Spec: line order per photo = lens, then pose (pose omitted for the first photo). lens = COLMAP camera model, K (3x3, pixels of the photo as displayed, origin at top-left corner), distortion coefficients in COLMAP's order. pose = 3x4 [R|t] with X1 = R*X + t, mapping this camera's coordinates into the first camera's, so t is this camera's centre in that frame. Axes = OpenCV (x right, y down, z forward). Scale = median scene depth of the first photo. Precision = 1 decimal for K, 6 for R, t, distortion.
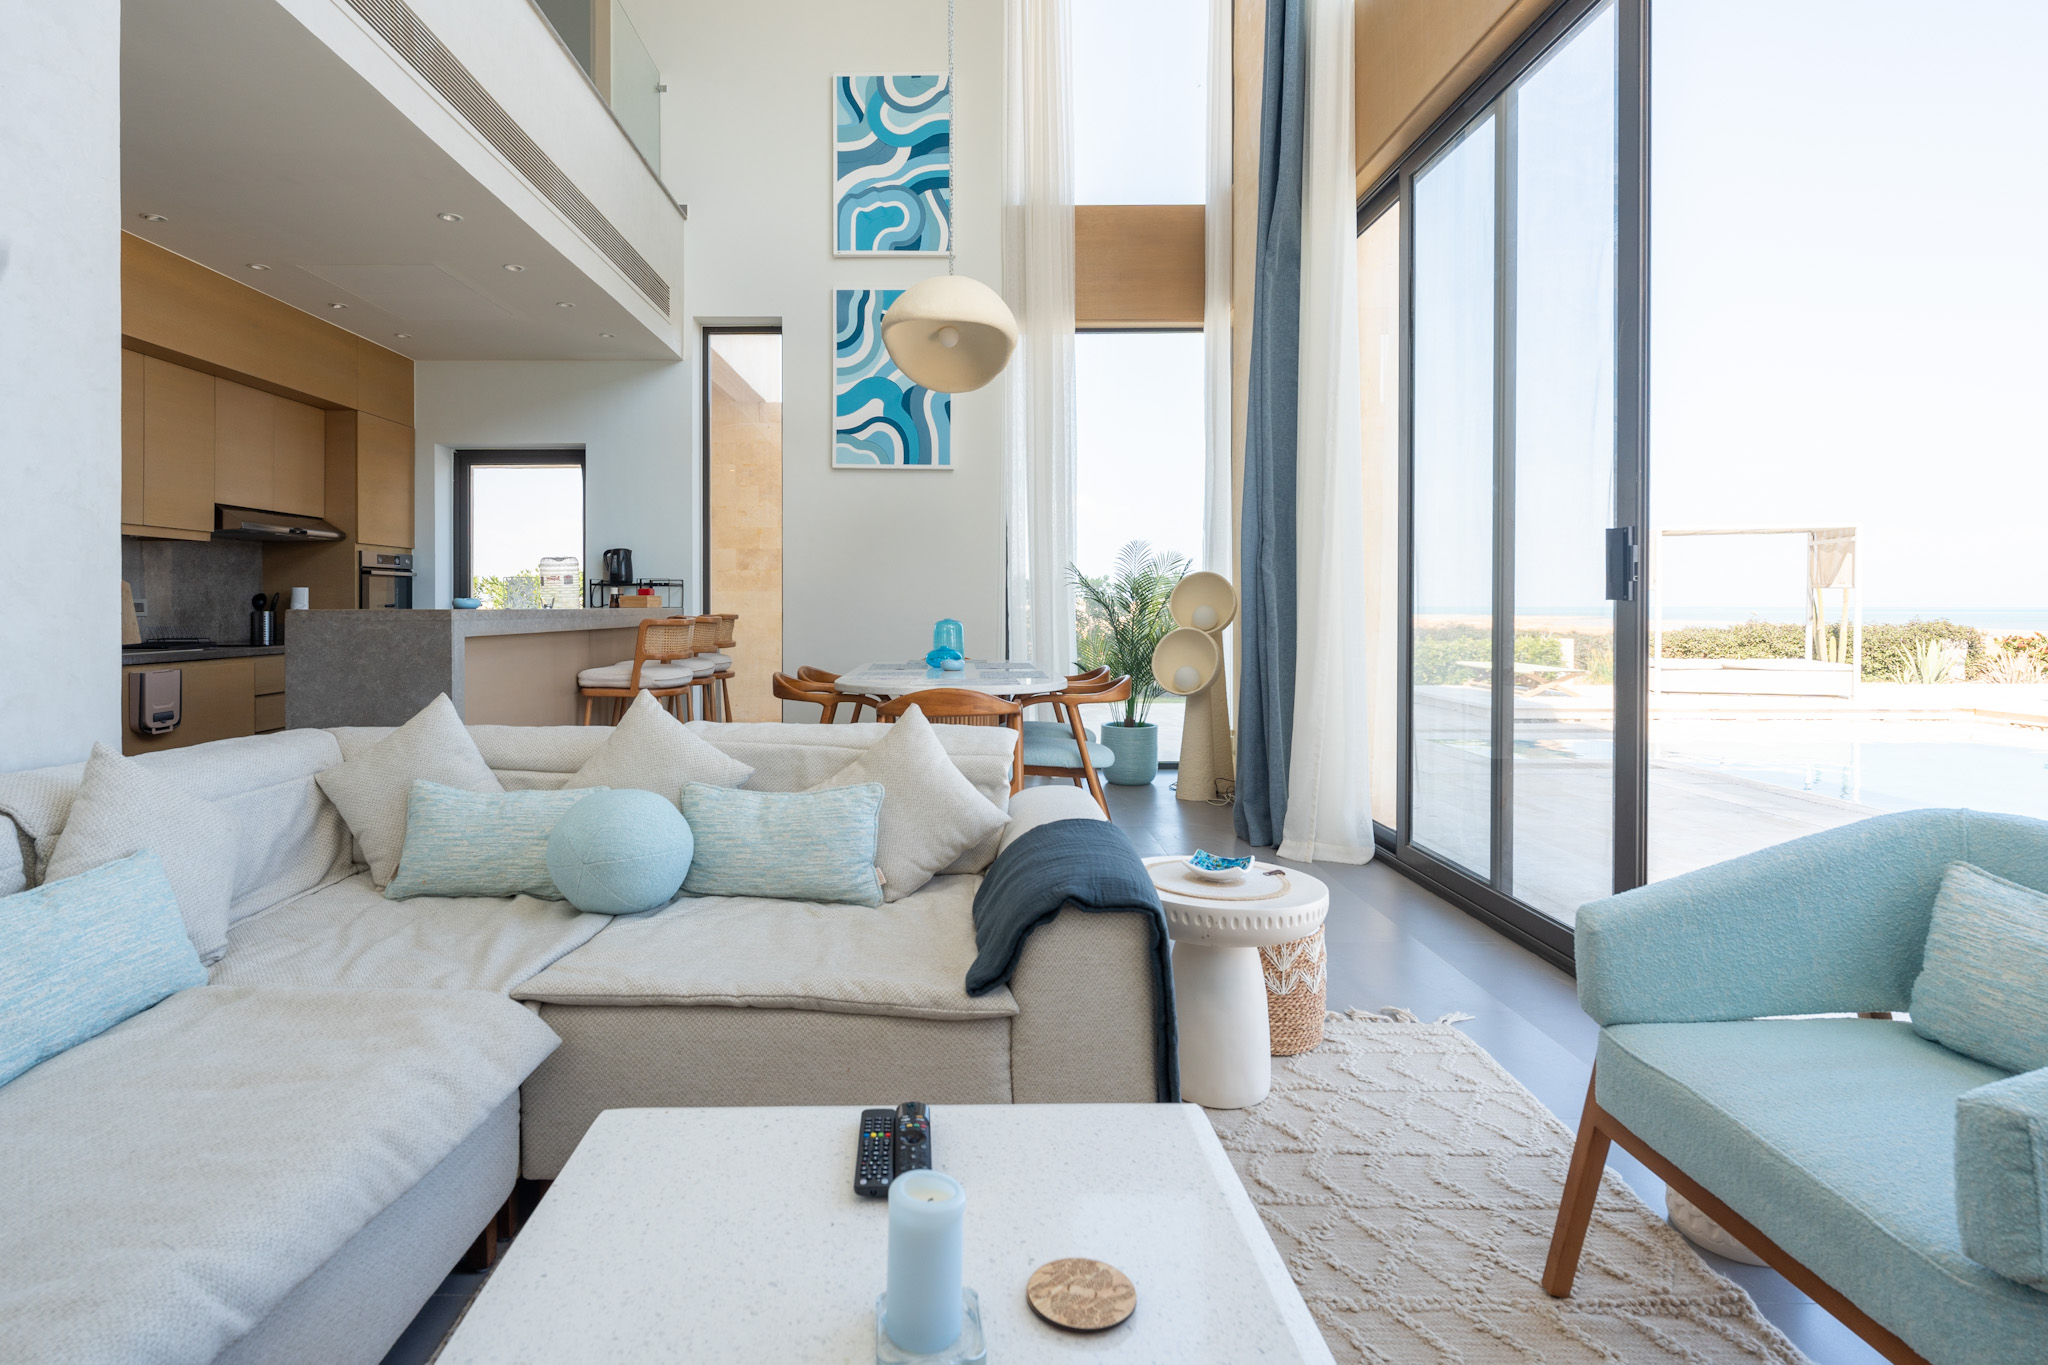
lens RADIAL K [[1141.7, 0, 1037.6], [0, 1141.7, 605.6], [0, 0, 1]] dist [0.001905, -0.002003]
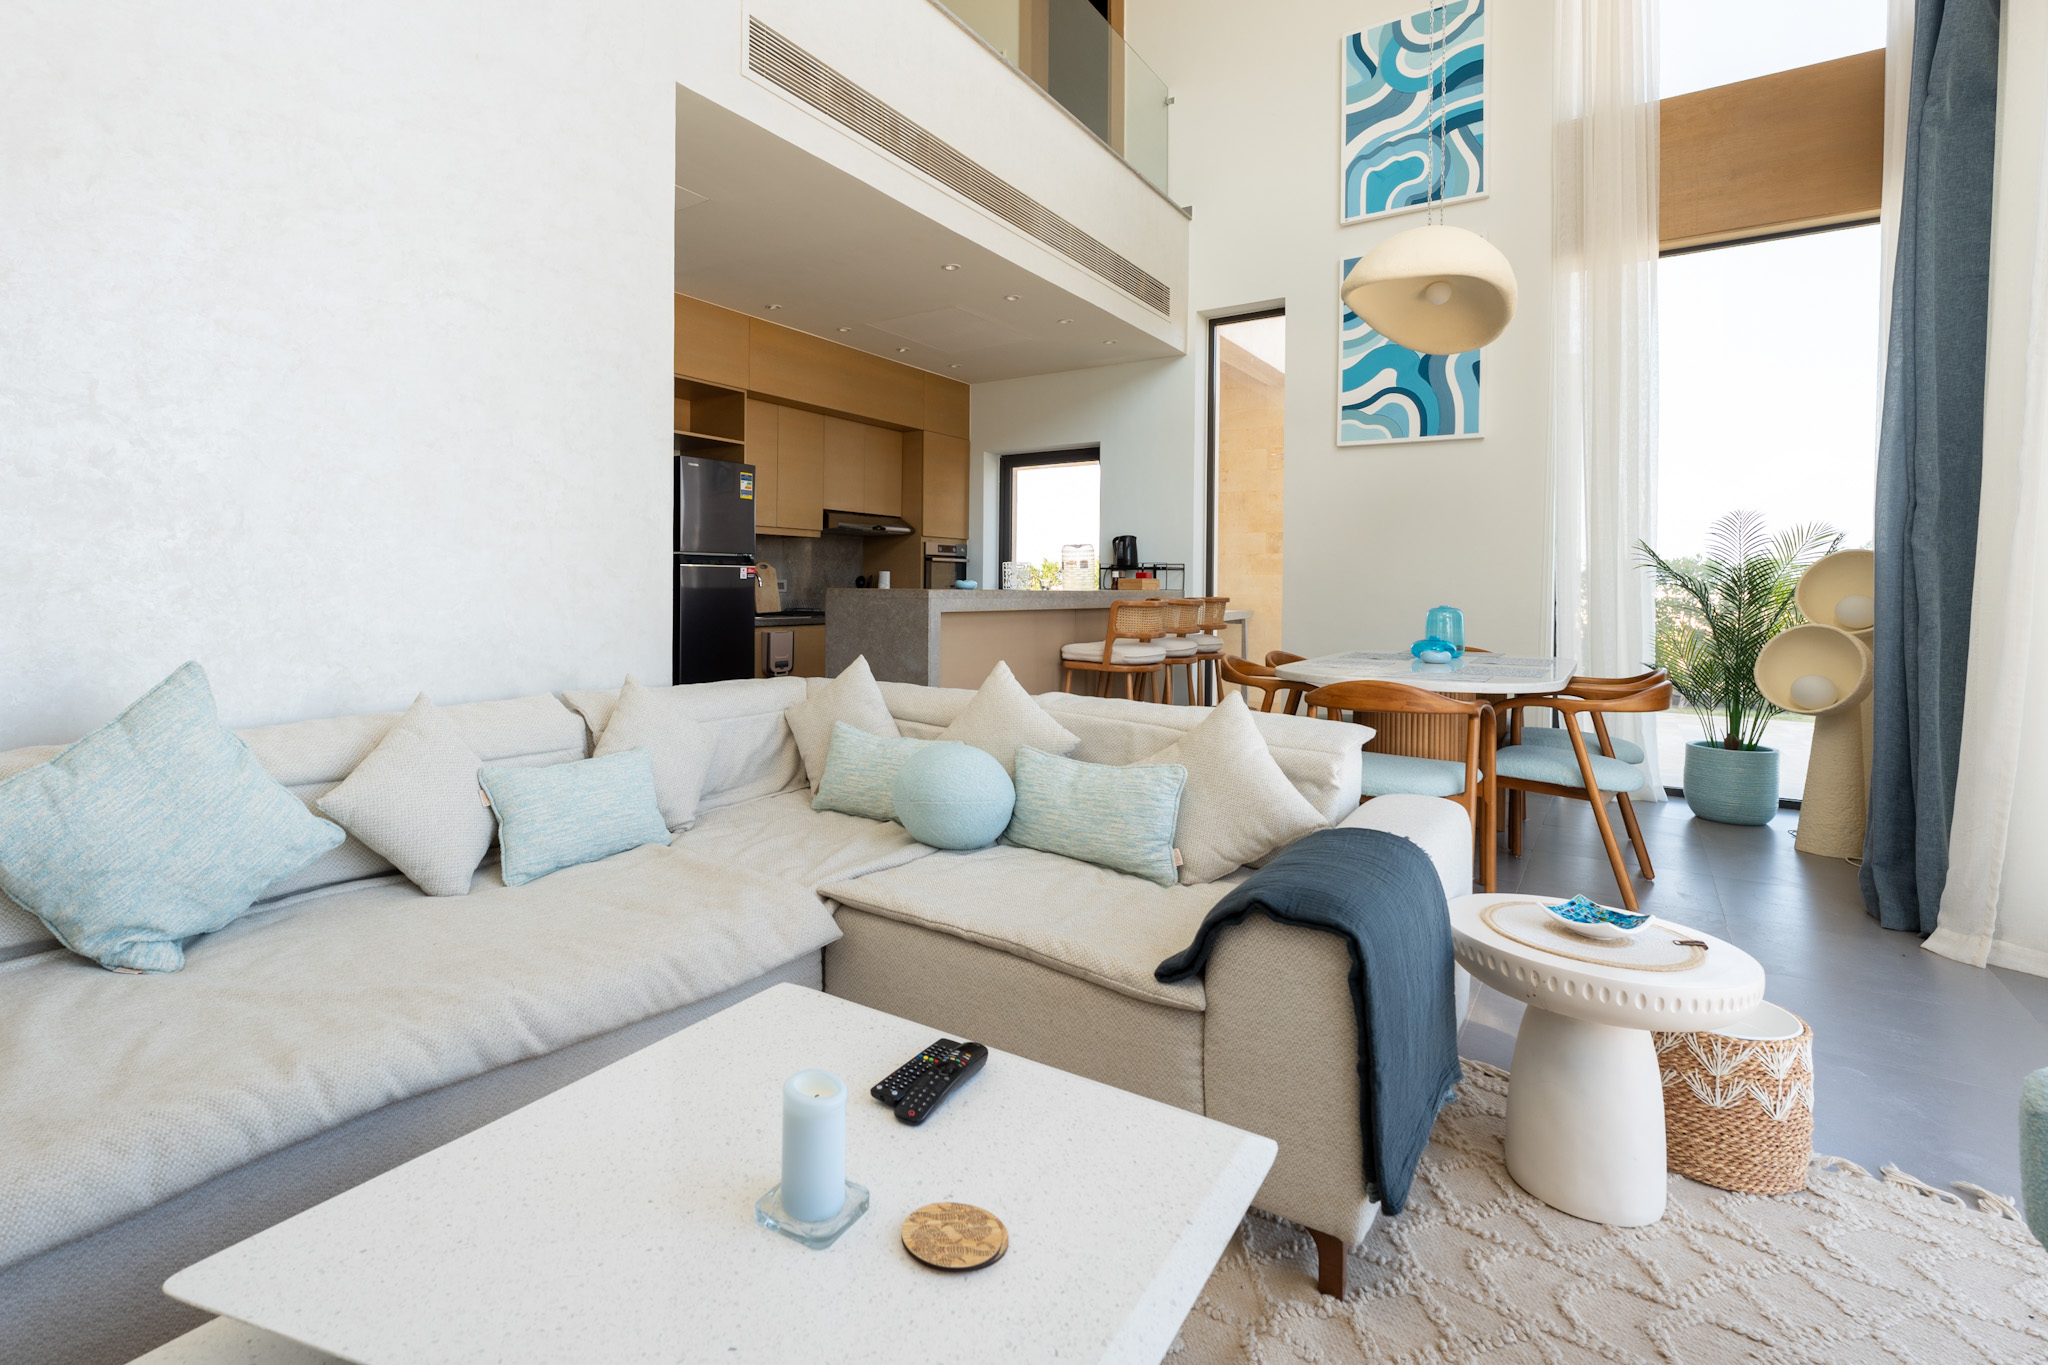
lens RADIAL K [[1084.9, 0, 808.1], [0, 1084.9, 591.1], [0, 0, 1]] dist [-0.006150, 0.000501]
pose [[0.746150, 0.011154, -0.665685, 0.113950], [-0.009185, 0.999937, 0.006459, -0.000852], [0.665715, 0.001295, 0.746205, 0.029276]]
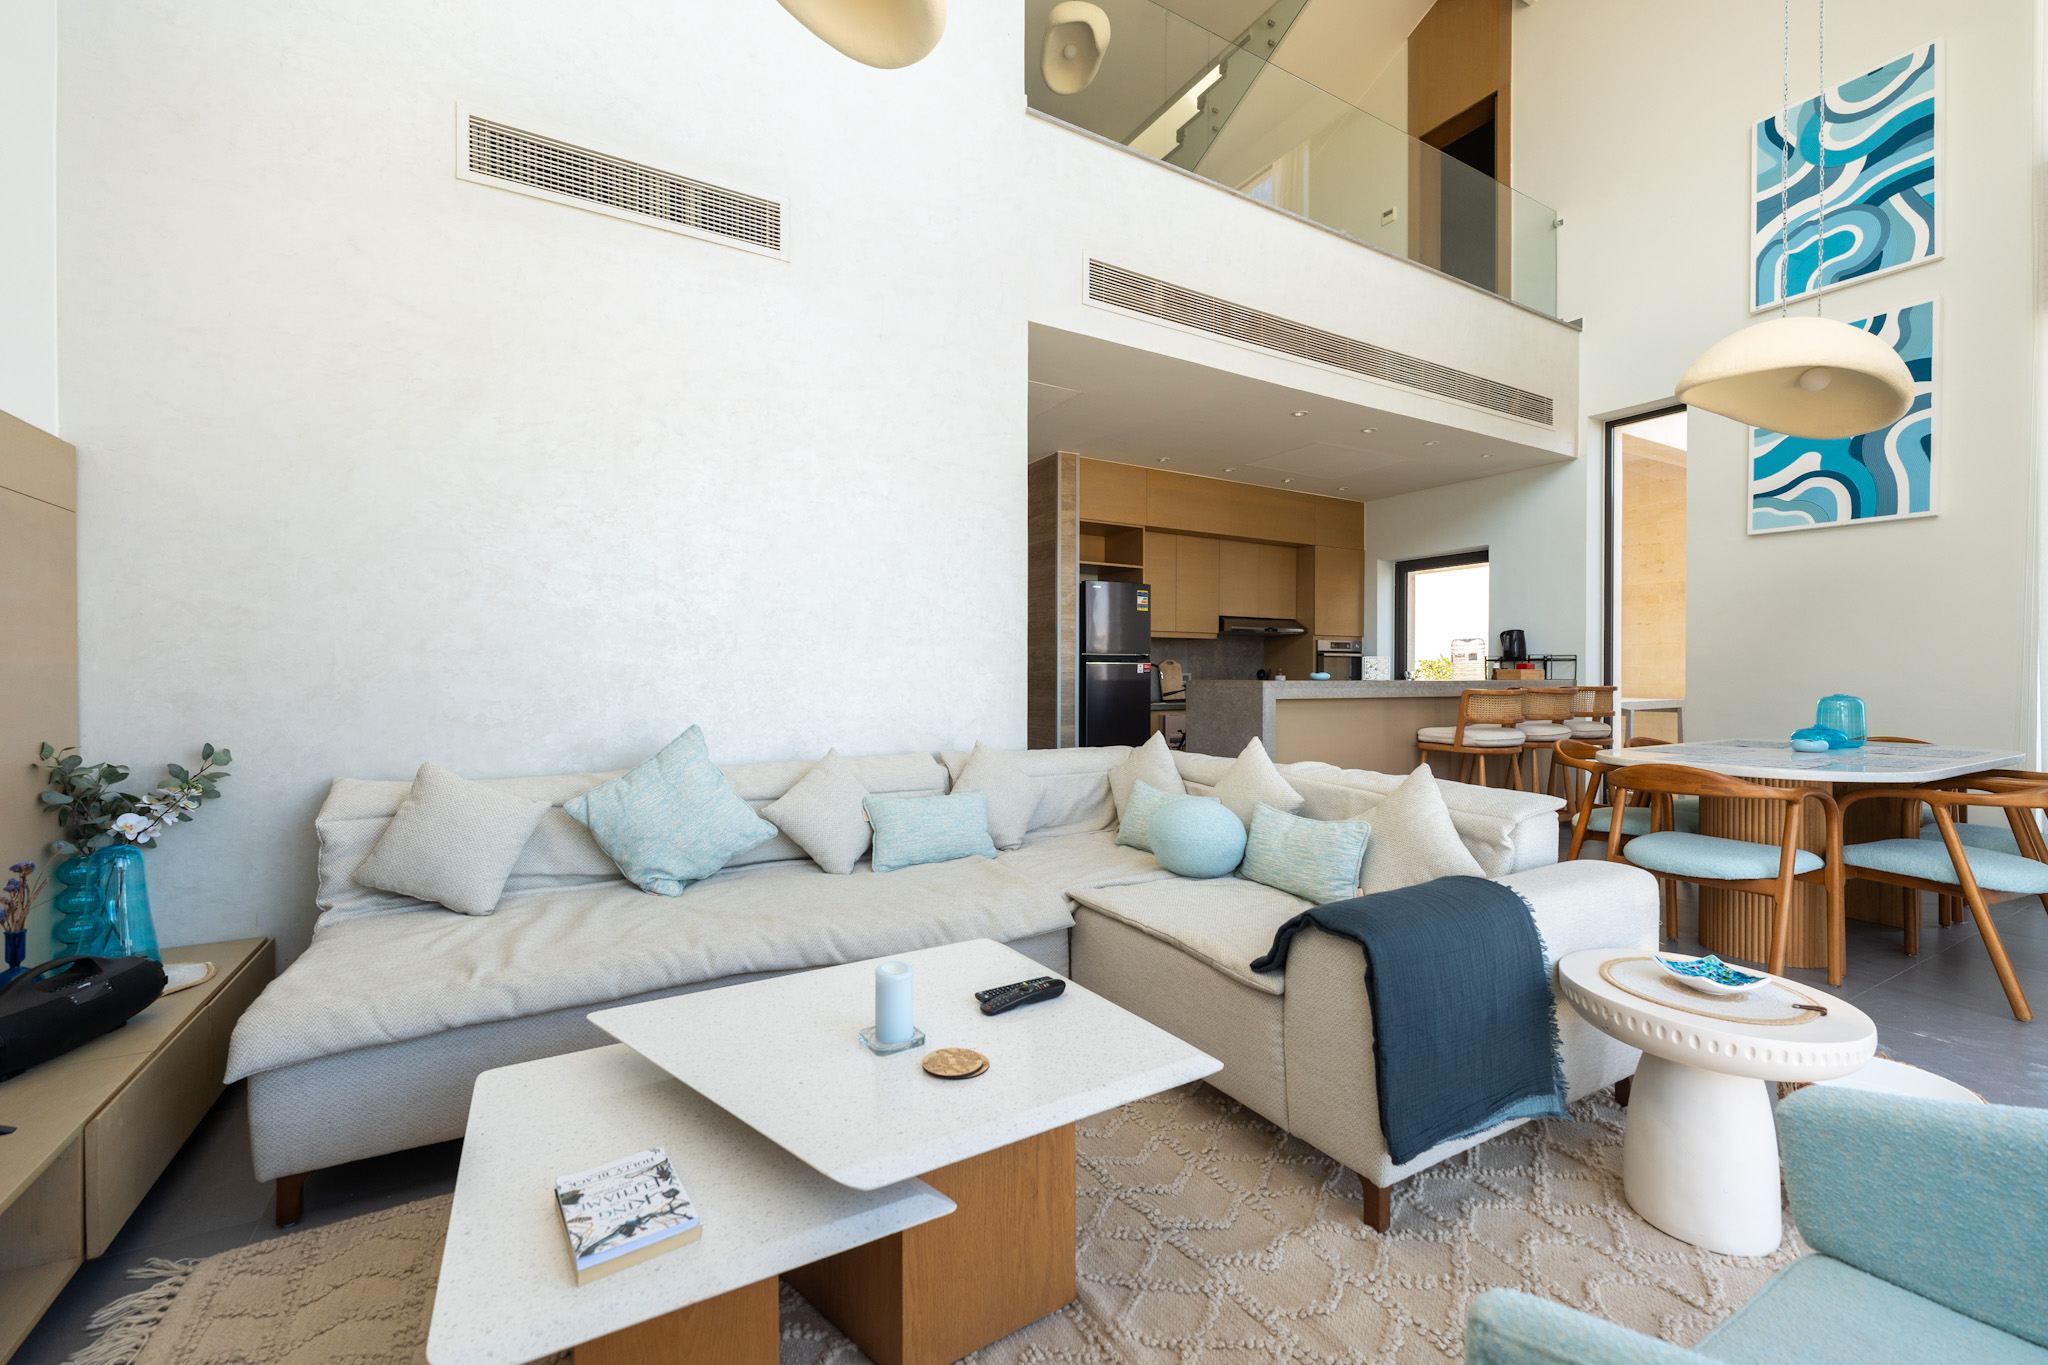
lens RADIAL K [[868.0, 0, 918.2], [0, 868.0, 677.2], [0, 0, 1]] dist [0.004043, 0.000261]
pose [[0.411536, 0.002500, -0.911390, 0.239667], [-0.000965, 0.999997, 0.002307, -0.002380], [0.911393, -0.000070, 0.411537, 0.072425]]
